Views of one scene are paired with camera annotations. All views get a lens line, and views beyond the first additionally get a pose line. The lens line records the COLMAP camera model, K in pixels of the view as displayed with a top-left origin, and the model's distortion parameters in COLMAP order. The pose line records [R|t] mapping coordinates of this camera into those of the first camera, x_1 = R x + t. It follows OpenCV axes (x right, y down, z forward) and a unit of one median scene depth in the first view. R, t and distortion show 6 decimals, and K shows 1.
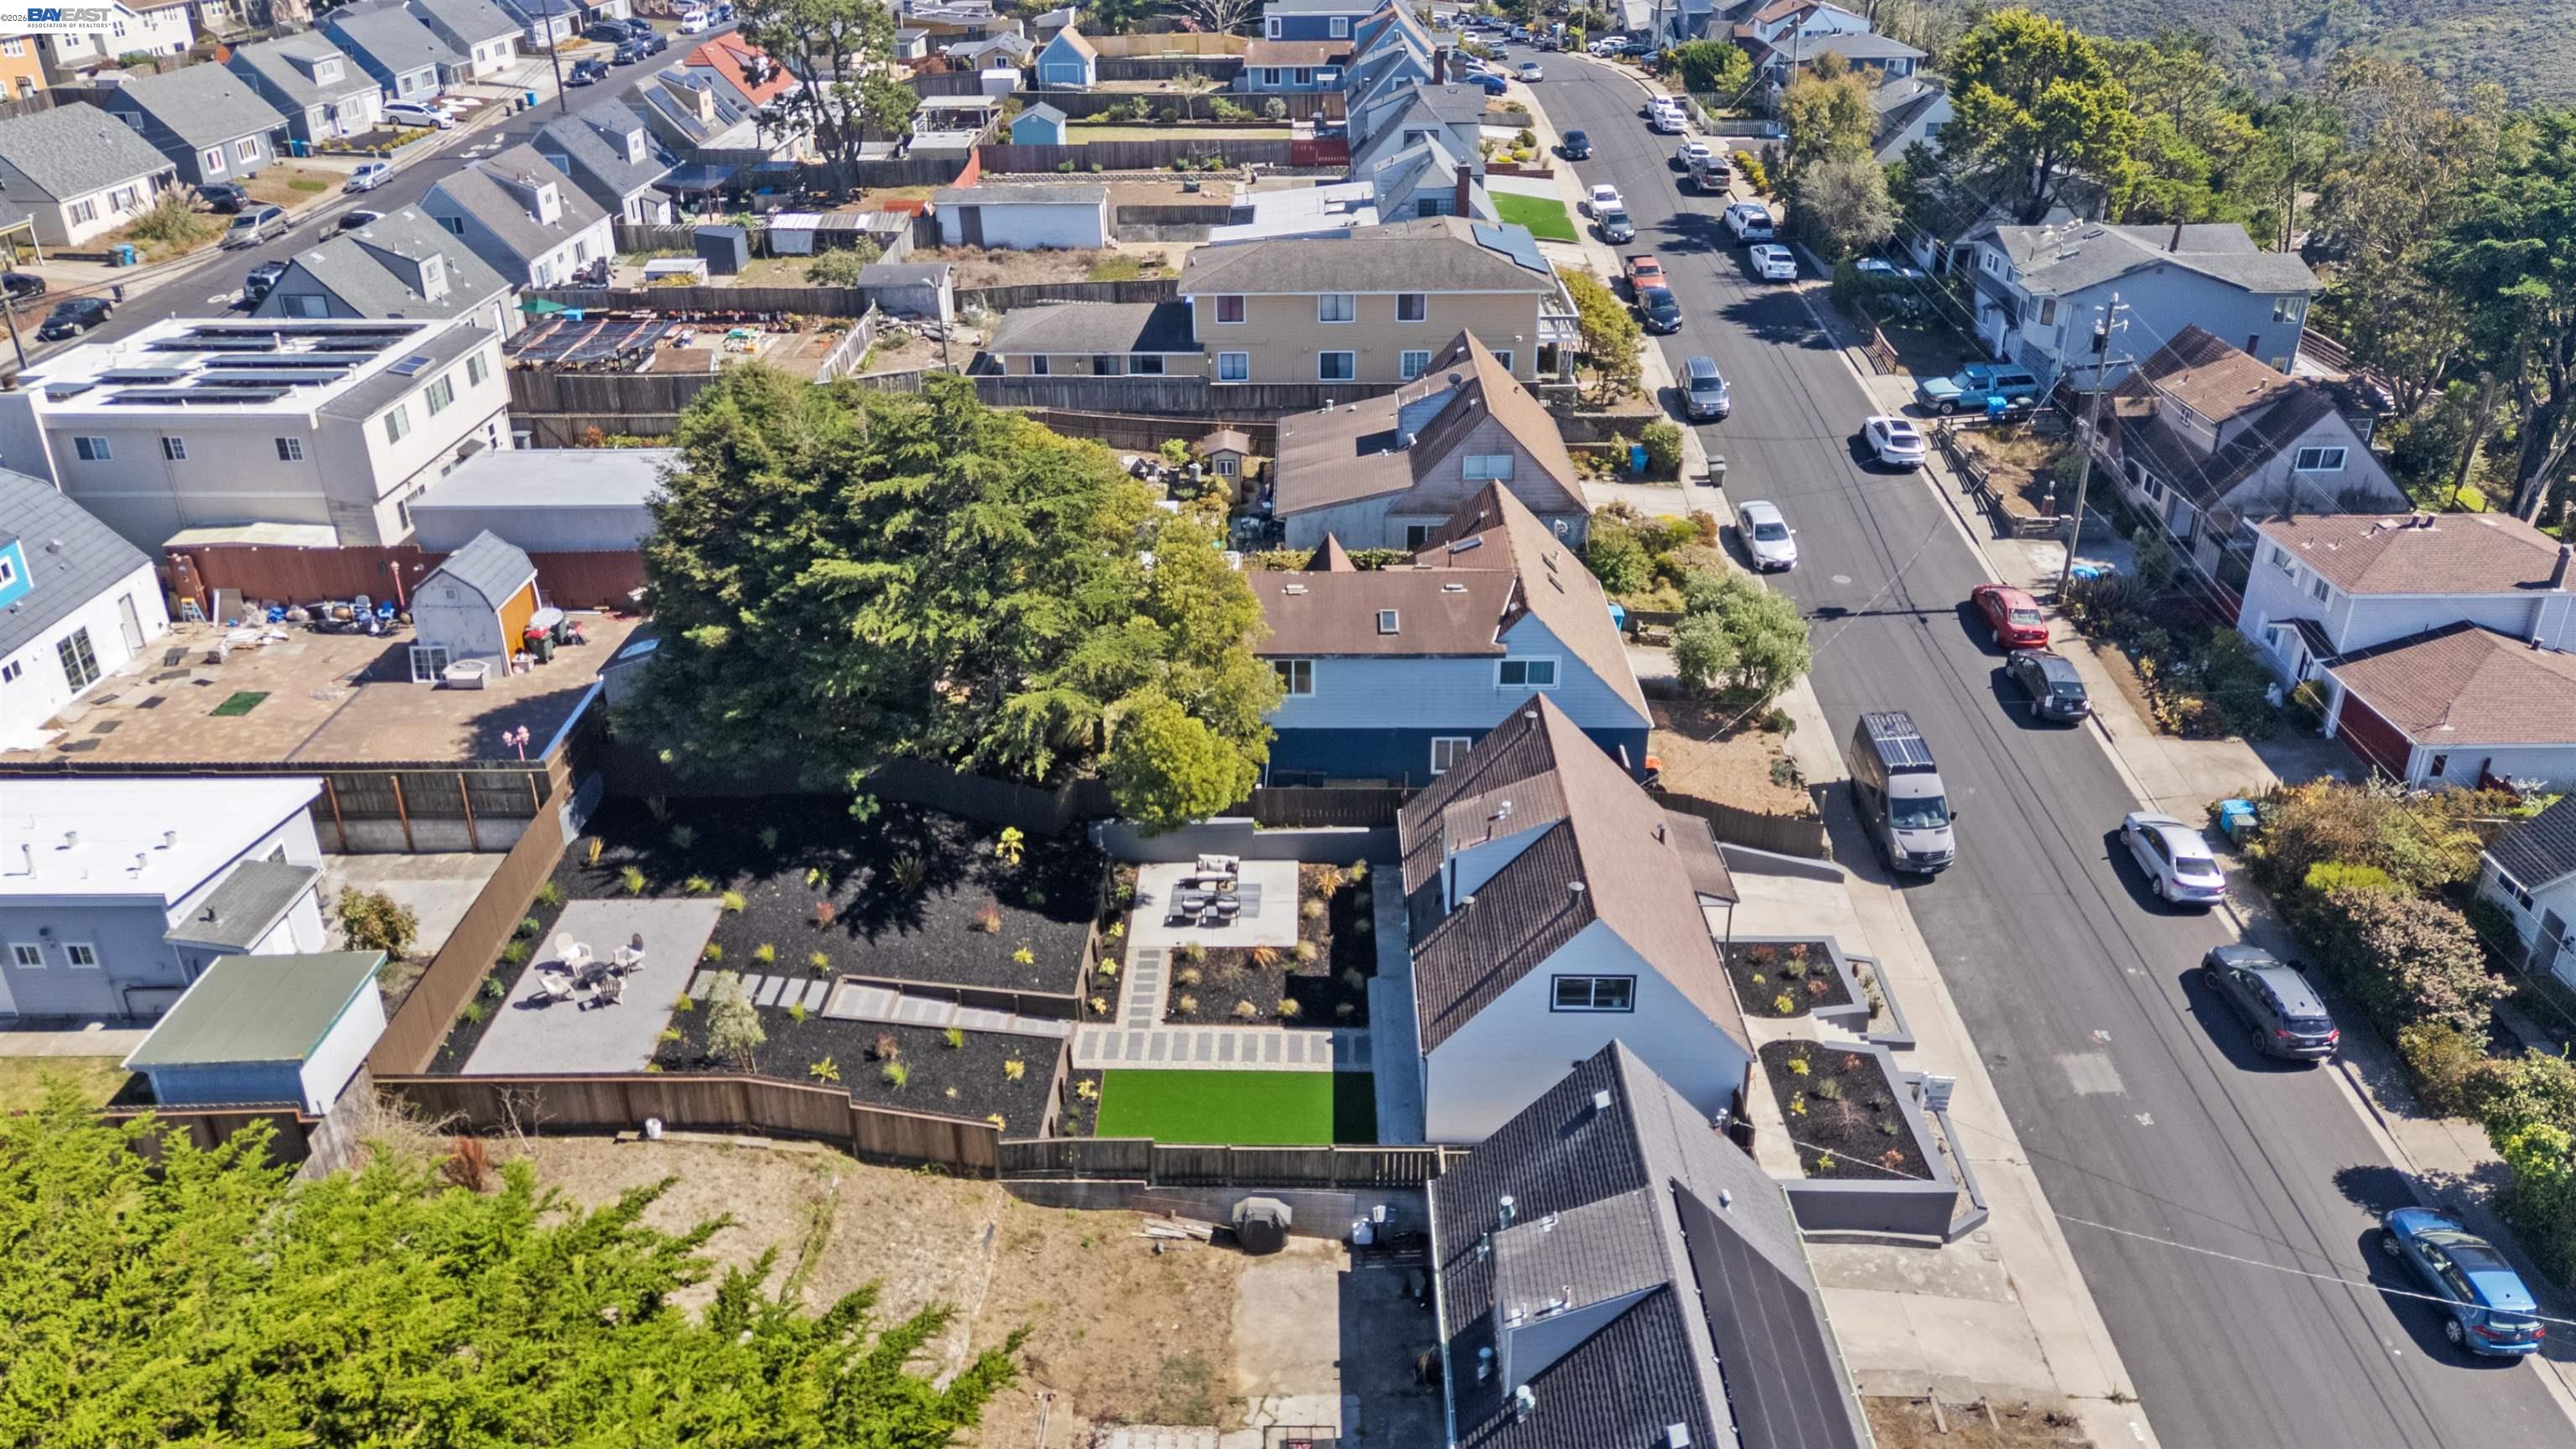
lens RADIAL K [[1886.3, 0, 1281.4], [0, 1886.3, 735.5], [0, 0, 1]] dist [0.081234, -0.077915]
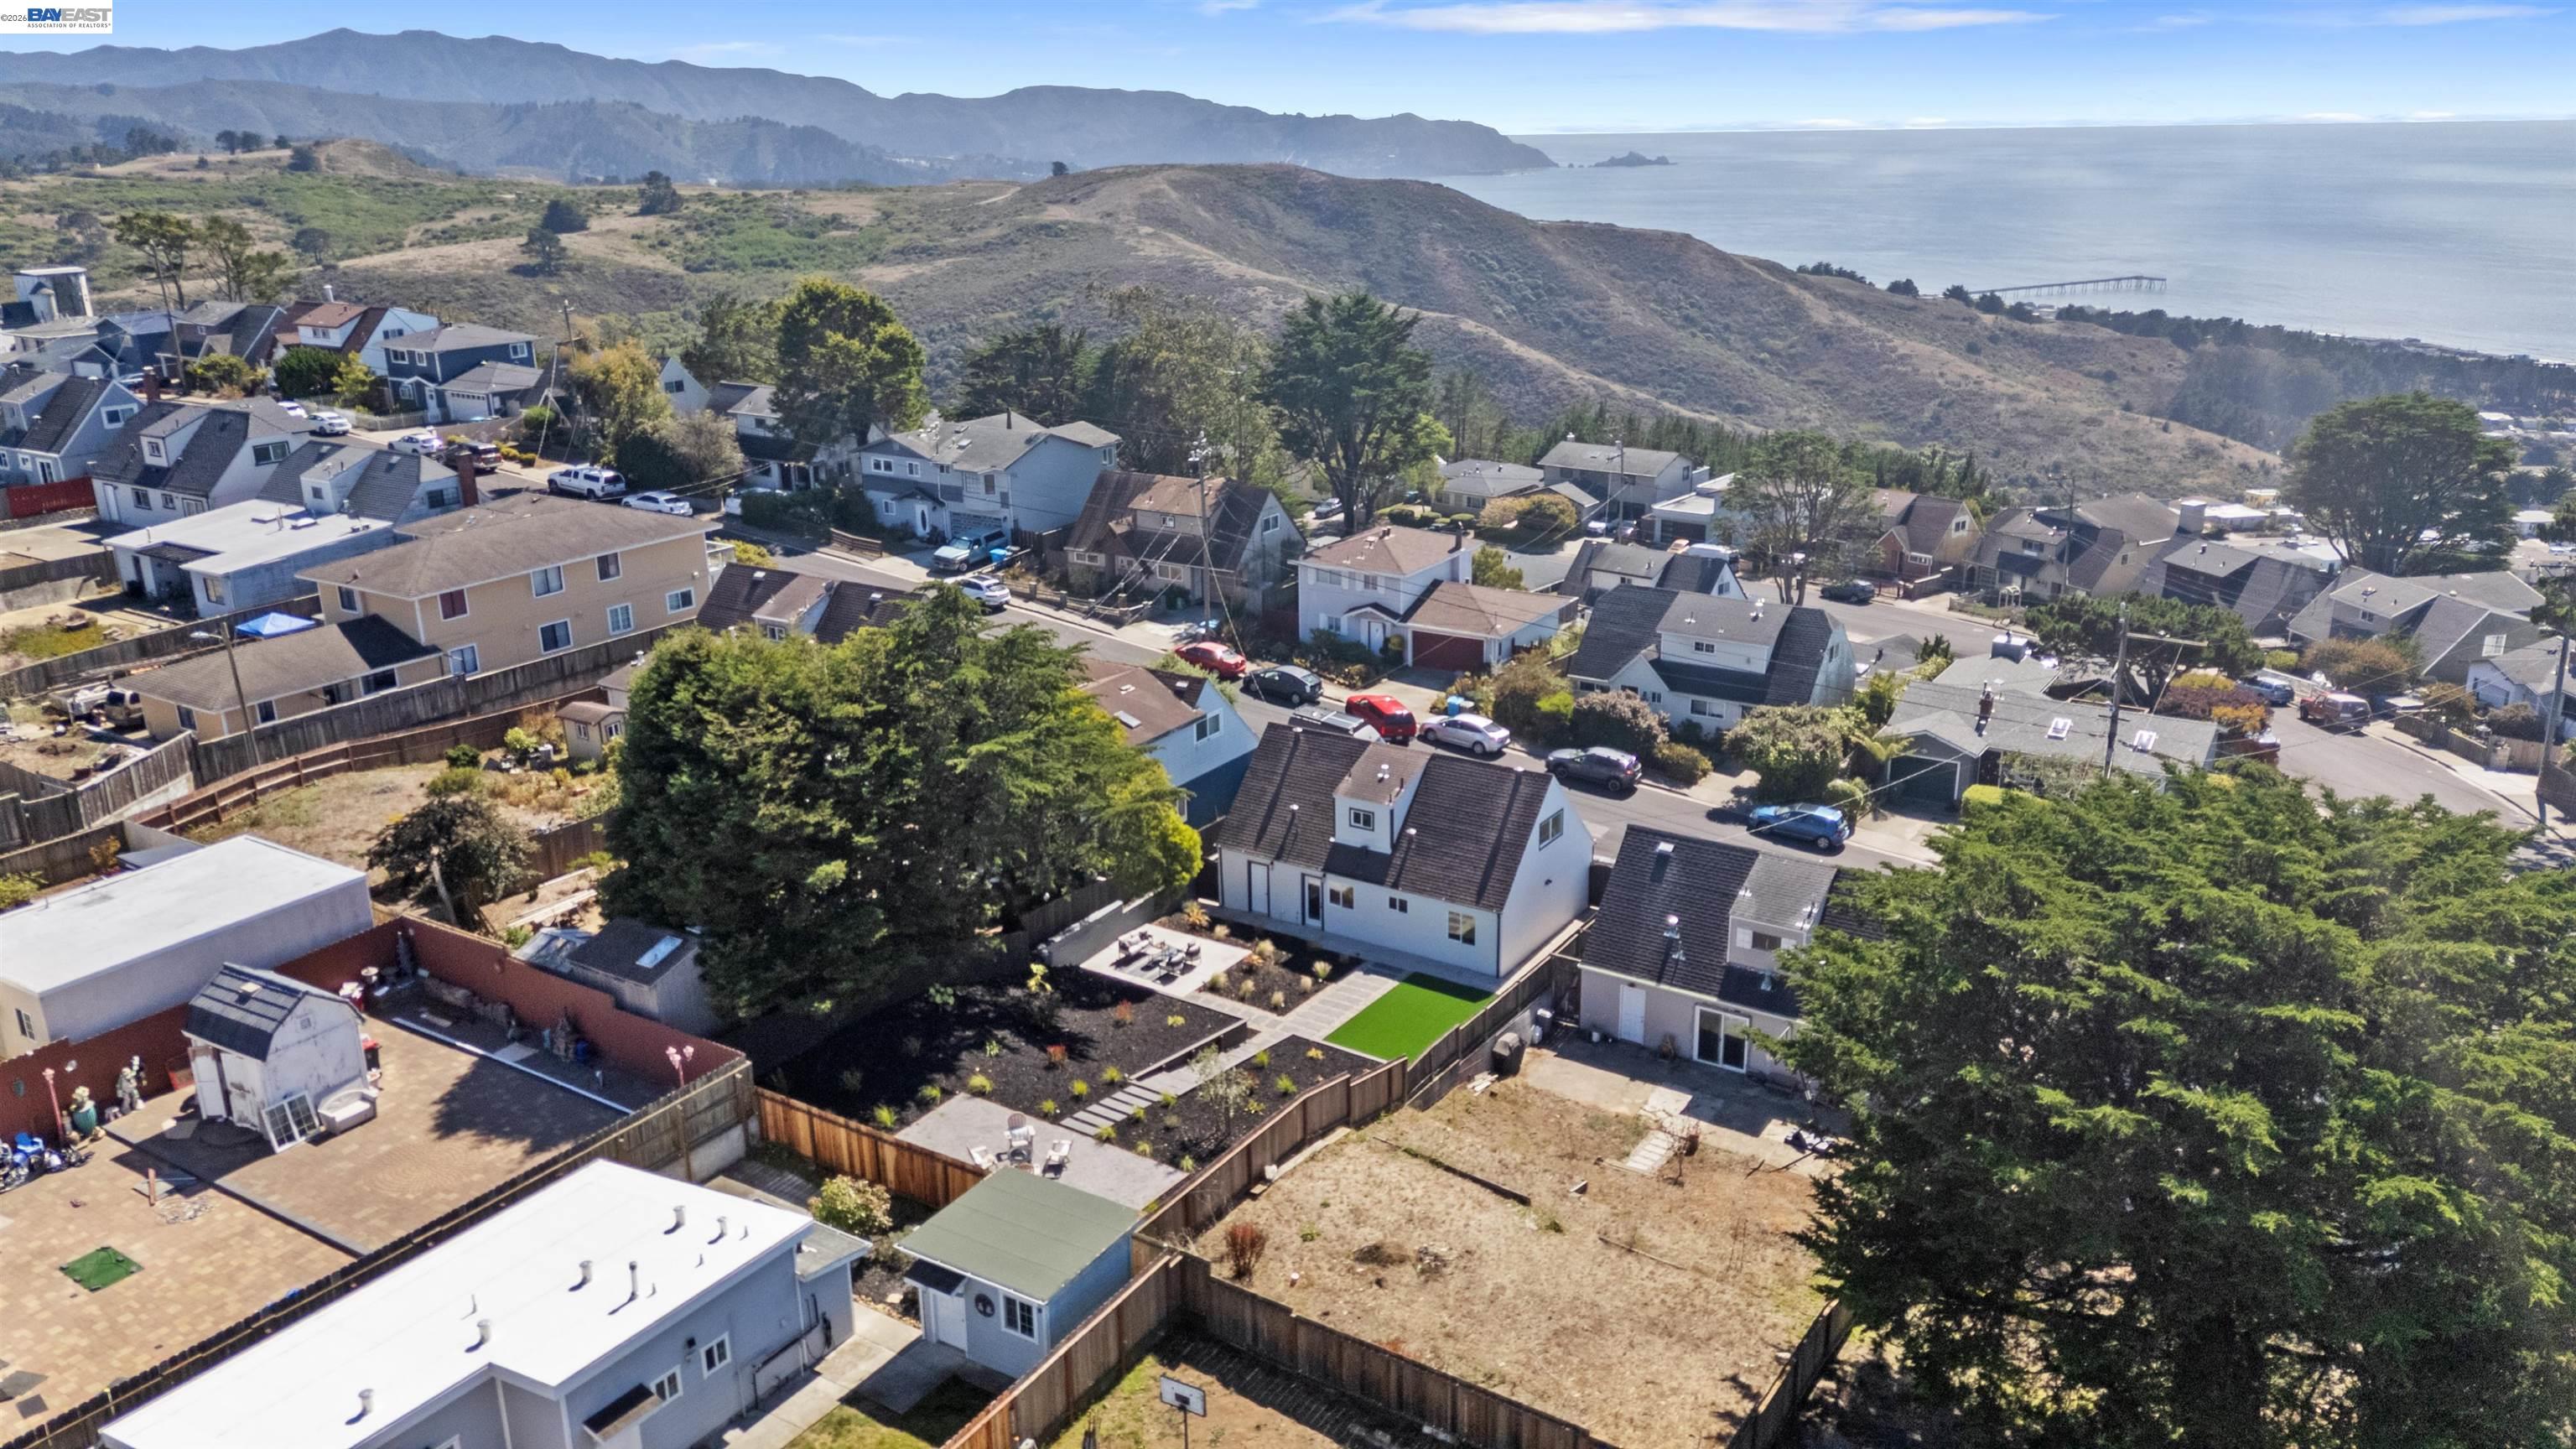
lens RADIAL K [[1886.3, 0, 1281.4], [0, 1886.3, 735.5], [0, 0, 1]] dist [0.081234, -0.077915]
pose [[0.533391, -0.264416, 0.803478, -0.987549], [0.382111, 0.922762, 0.050006, -0.081108], [-0.754642, 0.280346, 0.593230, 0.189517]]
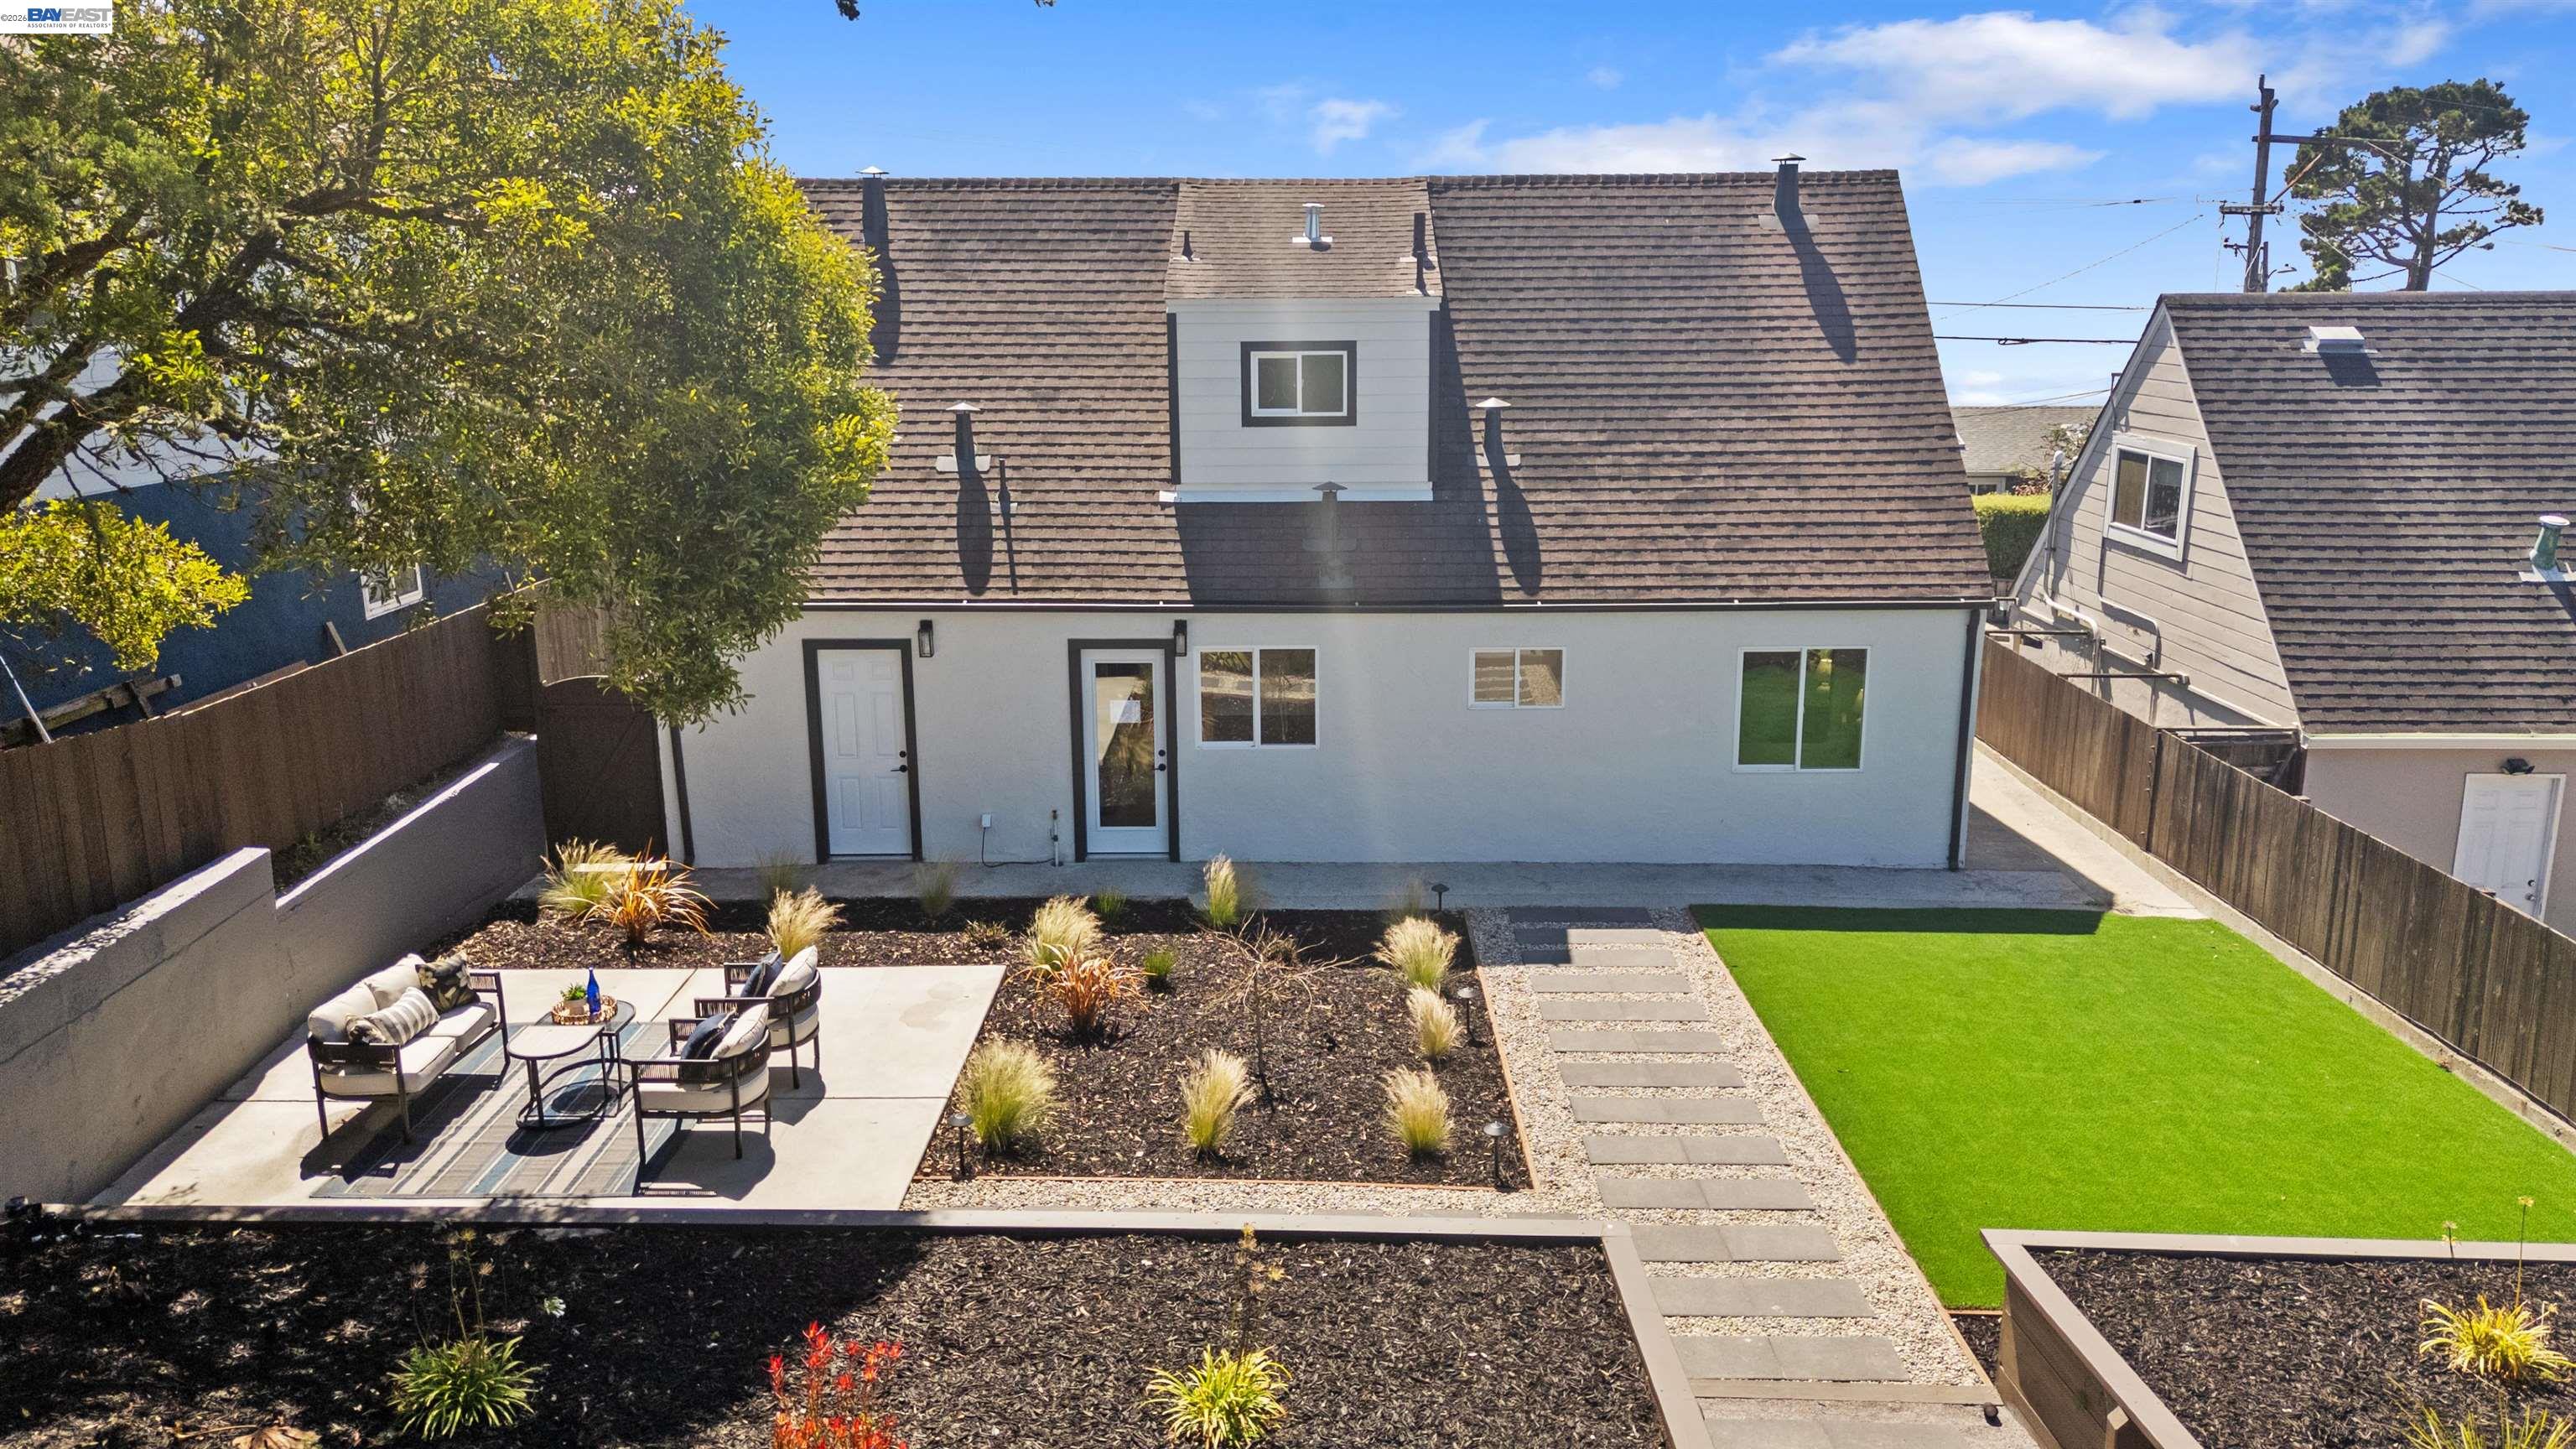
lens RADIAL K [[1920.3, 0, 1288.0], [0, 1920.3, 724.5], [0, 0, 1]] dist [0.083248, -0.082444]
pose [[0.006928, -0.216022, 0.976364, -0.261184], [0.453688, 0.870792, 0.189445, 0.047723], [-0.891134, 0.441652, 0.104039, 0.938008]]
